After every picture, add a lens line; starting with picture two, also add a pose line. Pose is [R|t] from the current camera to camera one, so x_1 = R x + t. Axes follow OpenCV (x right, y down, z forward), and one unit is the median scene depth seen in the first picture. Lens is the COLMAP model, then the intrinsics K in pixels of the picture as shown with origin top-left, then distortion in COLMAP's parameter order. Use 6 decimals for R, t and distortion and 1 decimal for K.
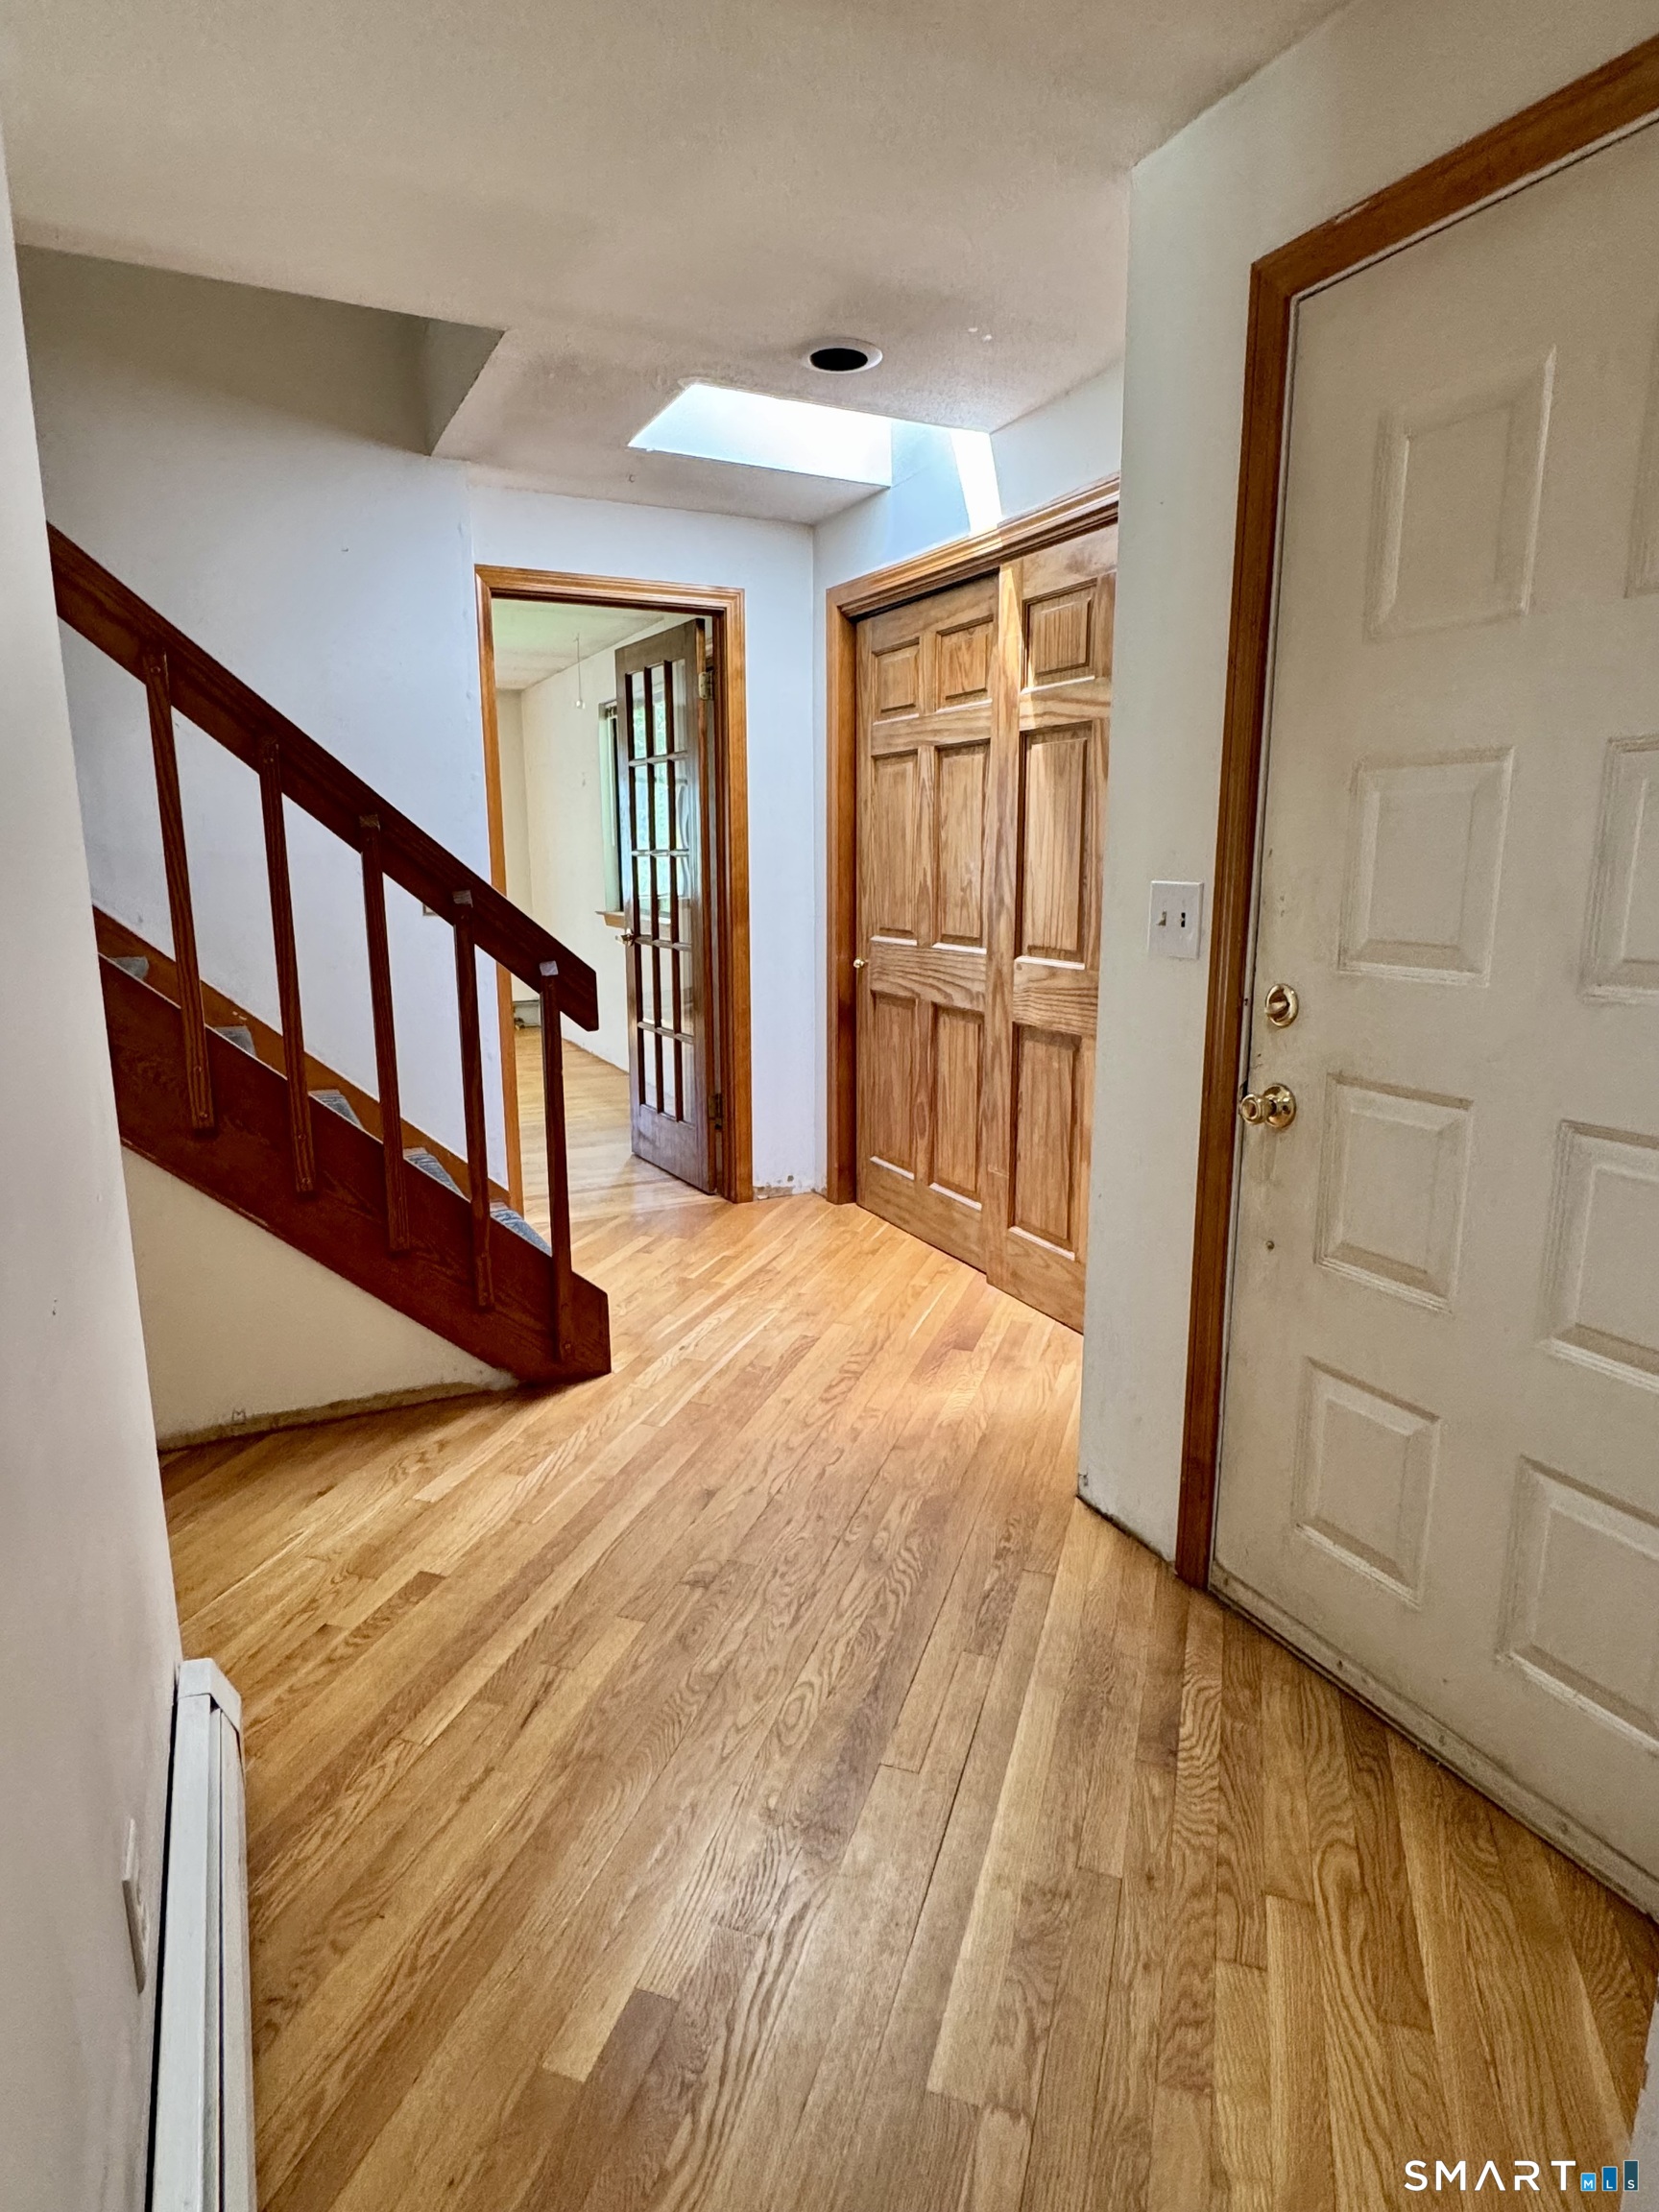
lens RADIAL K [[1242.5, 0, 829.5], [0, 1242.5, 1106.0], [0, 0, 1]] dist [-0.004765, 0.003015]
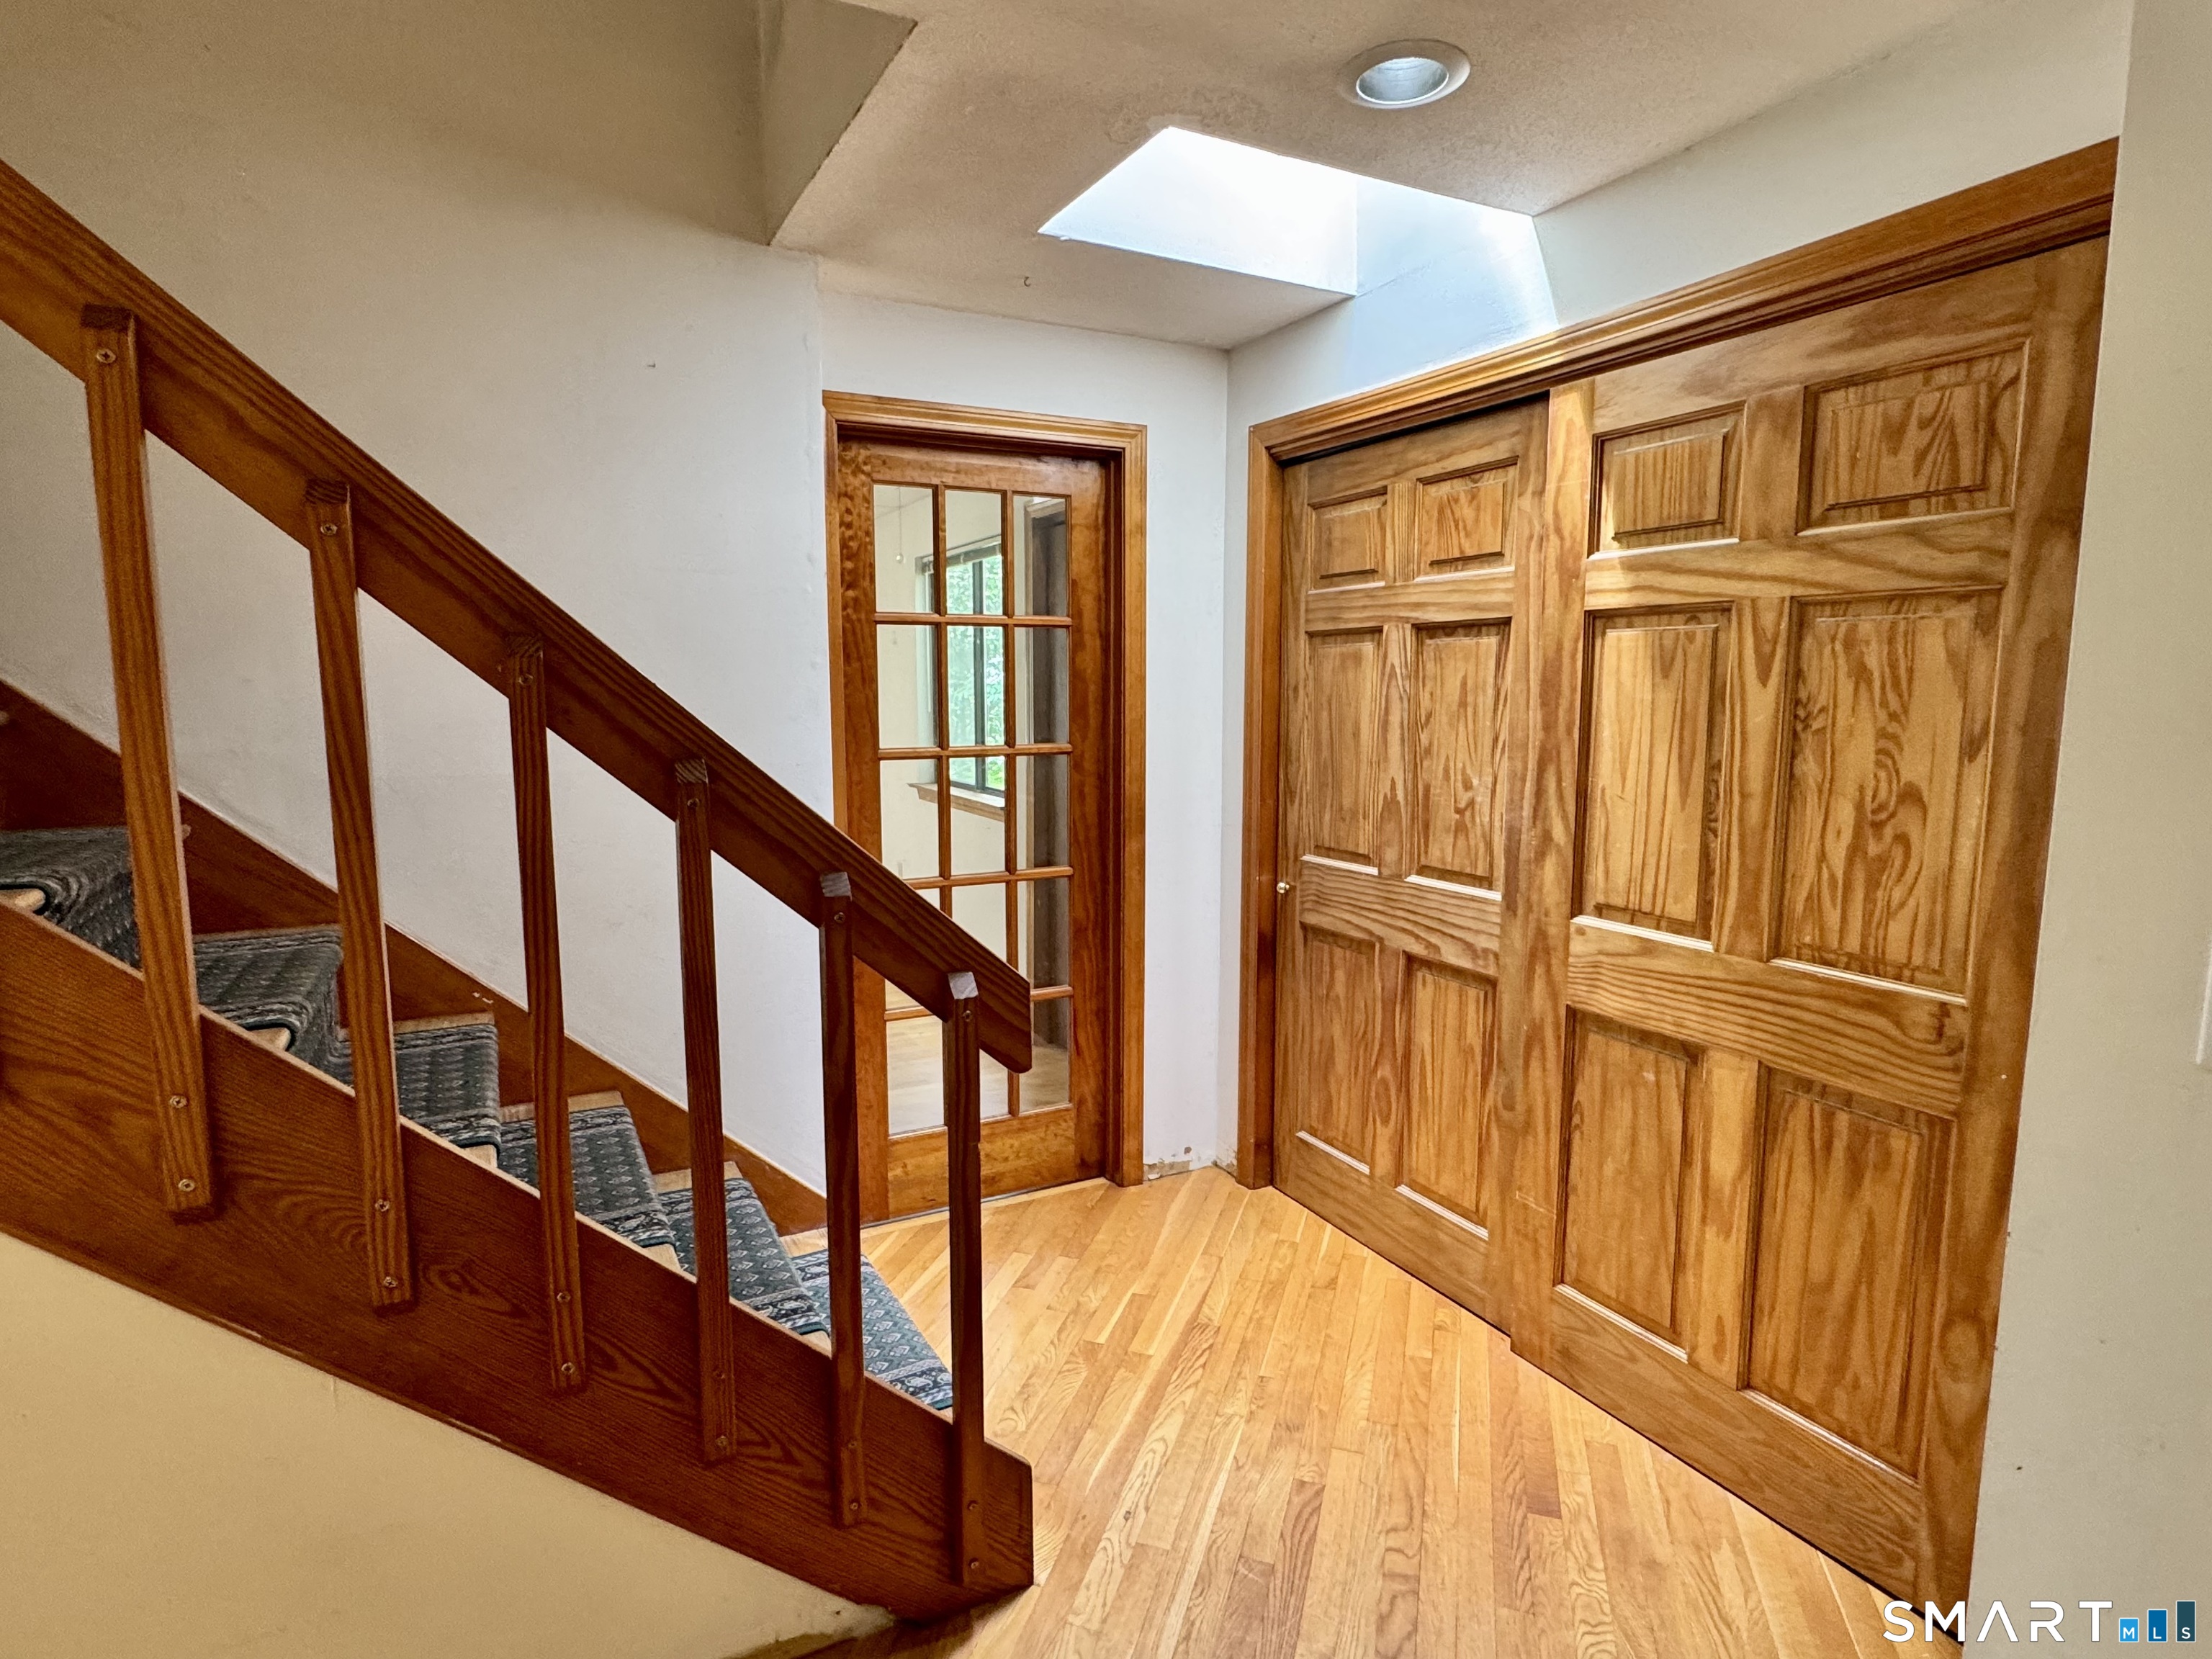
lens RADIAL K [[1172.4, 0, 1096.2], [0, 1172.4, 830.0], [0, 0, 1]] dist [-0.002268, 0.001691]
pose [[0.999854, -0.002260, 0.016959, -0.127801], [0.003604, 0.996815, -0.079667, -0.108423], [-0.016725, 0.079717, 0.996677, 0.299122]]
